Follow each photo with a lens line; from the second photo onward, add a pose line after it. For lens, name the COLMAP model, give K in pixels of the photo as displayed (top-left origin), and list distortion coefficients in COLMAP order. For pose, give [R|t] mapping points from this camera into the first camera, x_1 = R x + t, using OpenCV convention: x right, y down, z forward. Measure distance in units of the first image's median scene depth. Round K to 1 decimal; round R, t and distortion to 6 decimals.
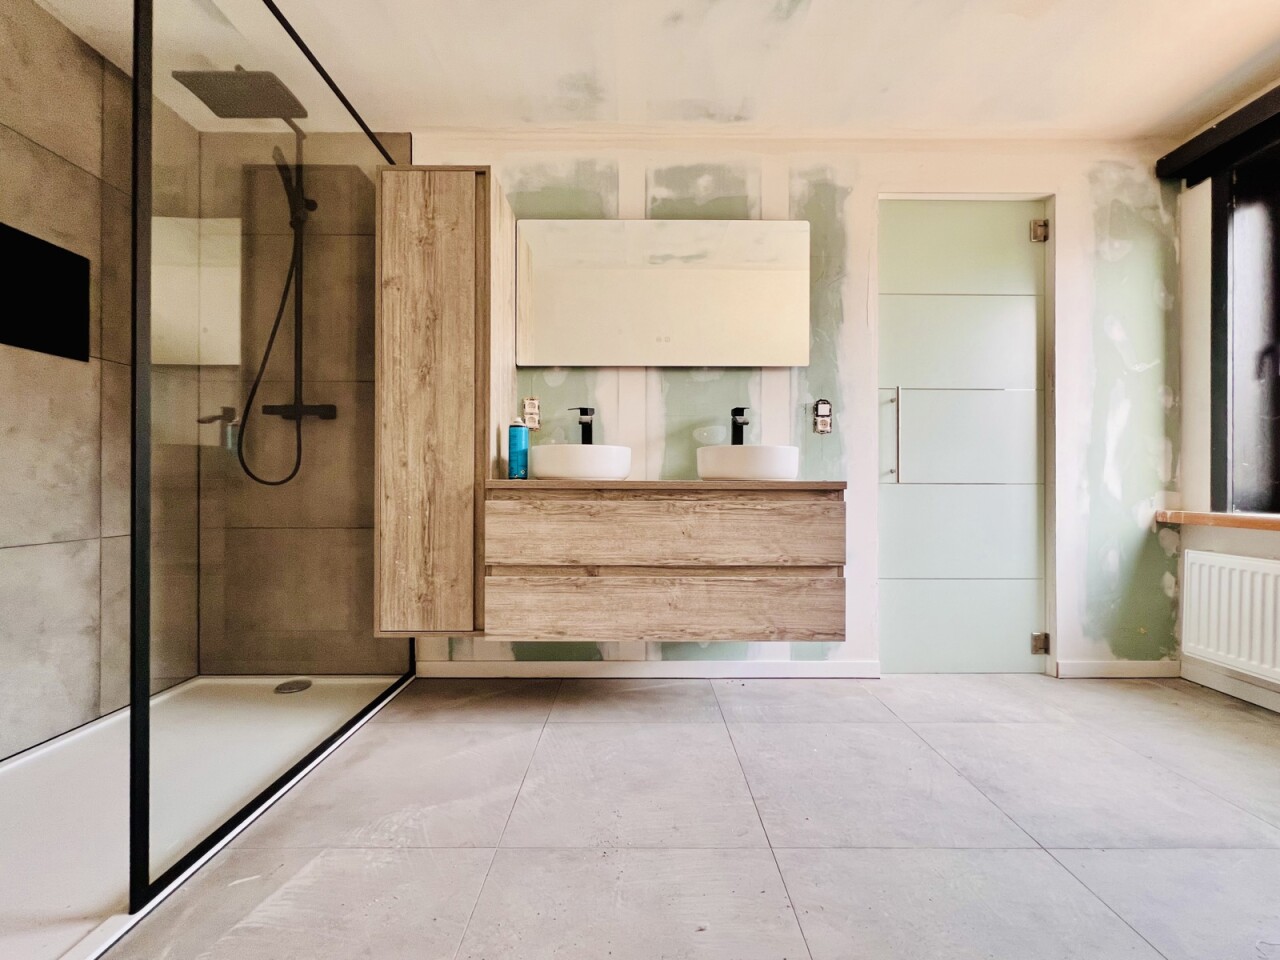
lens RADIAL K [[510.6, 0, 637.3], [0, 510.6, 479.2], [0, 0, 1]] dist [-0.000747, 0.000292]
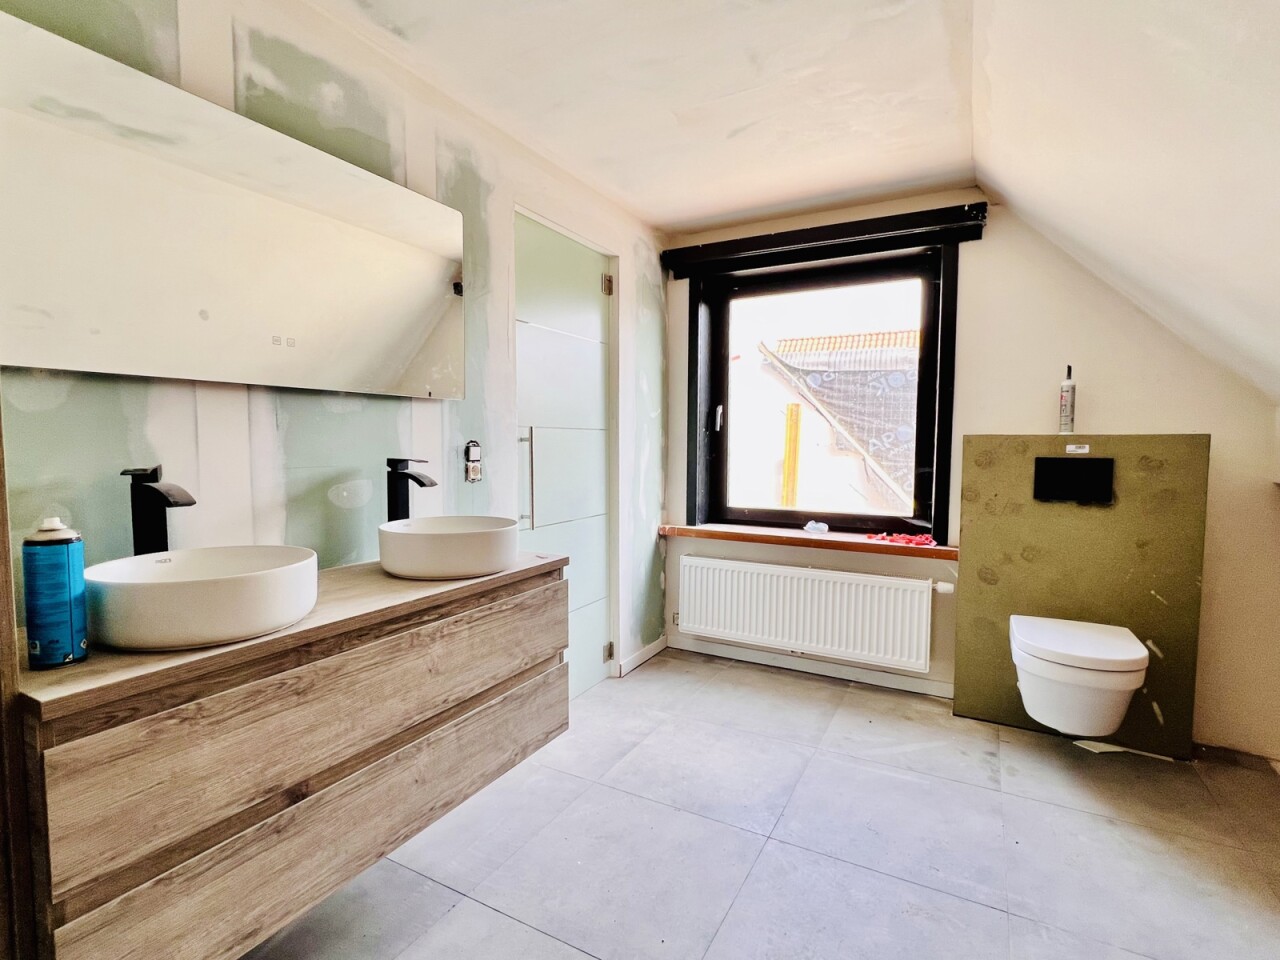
lens RADIAL K [[616.5, 0, 637.2], [0, 616.5, 485.2], [0, 0, 1]] dist [0.001385, -0.000630]
pose [[0.497632, -0.061252, 0.865223, -0.367306], [-0.001175, 0.997455, 0.071289, -0.157293], [-0.867388, -0.036493, 0.496293, 0.282109]]
